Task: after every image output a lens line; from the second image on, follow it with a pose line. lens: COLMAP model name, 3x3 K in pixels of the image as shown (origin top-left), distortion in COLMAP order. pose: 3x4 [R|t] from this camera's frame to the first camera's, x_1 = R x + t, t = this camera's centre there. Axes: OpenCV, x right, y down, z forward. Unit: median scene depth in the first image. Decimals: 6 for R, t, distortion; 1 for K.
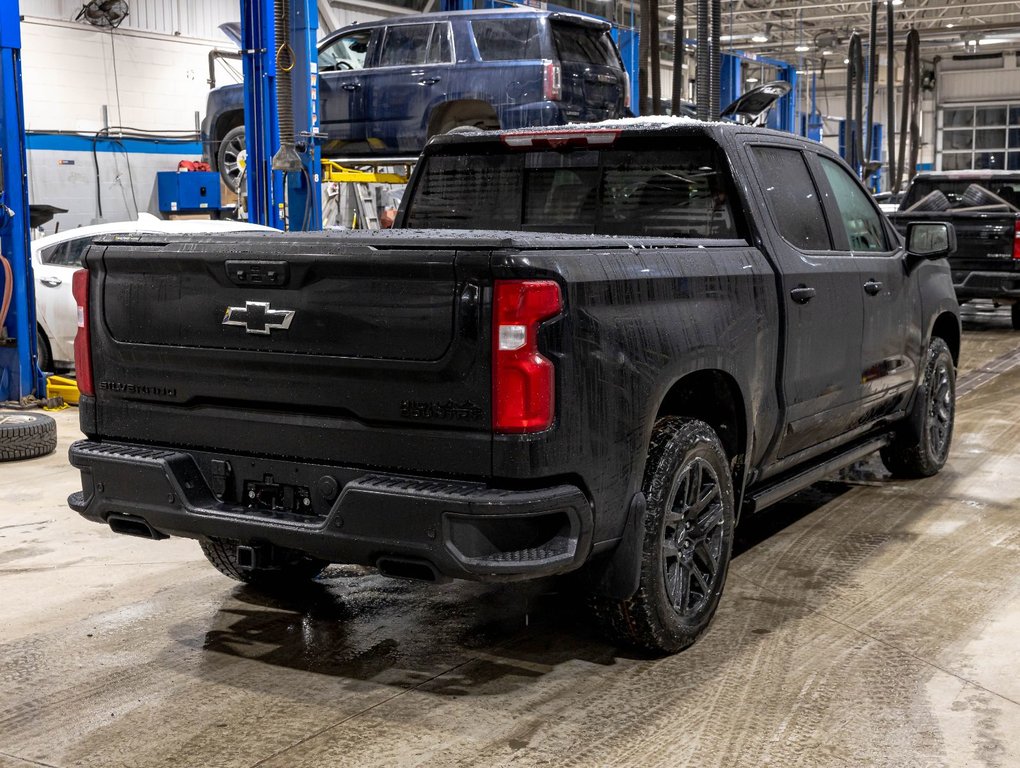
lens RADIAL K [[1374.6, 0, 510.0], [0, 1374.6, 384.0], [0, 0, 1]] dist [0.018074, -0.039351]
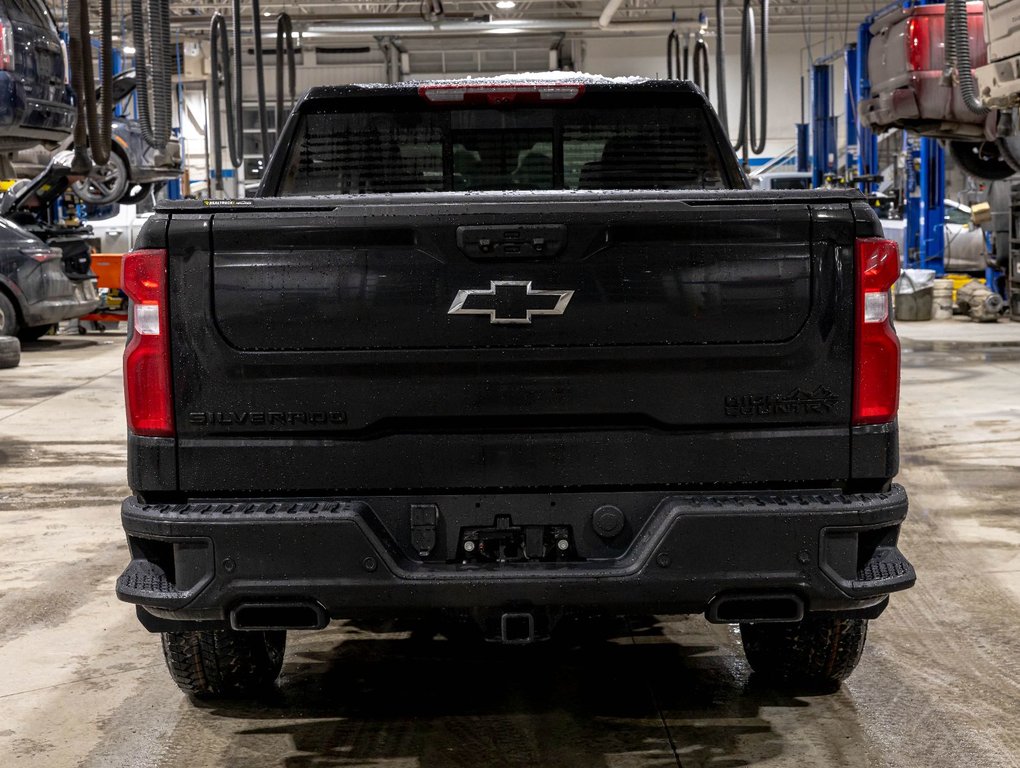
lens RADIAL K [[1599.8, 0, 510.0], [0, 1599.8, 384.0], [0, 0, 1]] dist [0.033712, -0.090261]
pose [[0.860295, -0.060708, 0.506169, -0.589781], [0.075903, 0.997071, -0.009421, 0.003576], [-0.504114, 0.046525, 0.862383, 0.245223]]
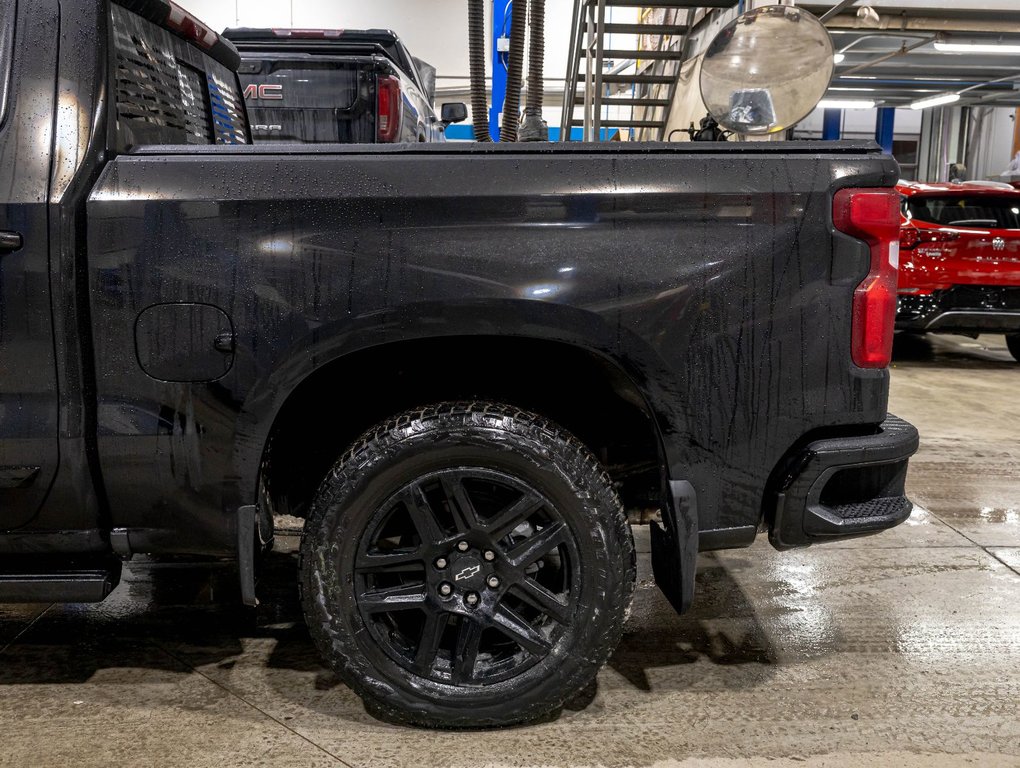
lens RADIAL K [[1058.5, 0, 510.0], [0, 1058.5, 384.0], [0, 0, 1]] dist [0.009304, 0.023065]
pose [[-0.516042, -0.138118, 0.845354, -0.720927], [0.094523, 0.971704, 0.216463, -0.131262], [-0.851332, 0.191610, -0.488385, 1.532231]]
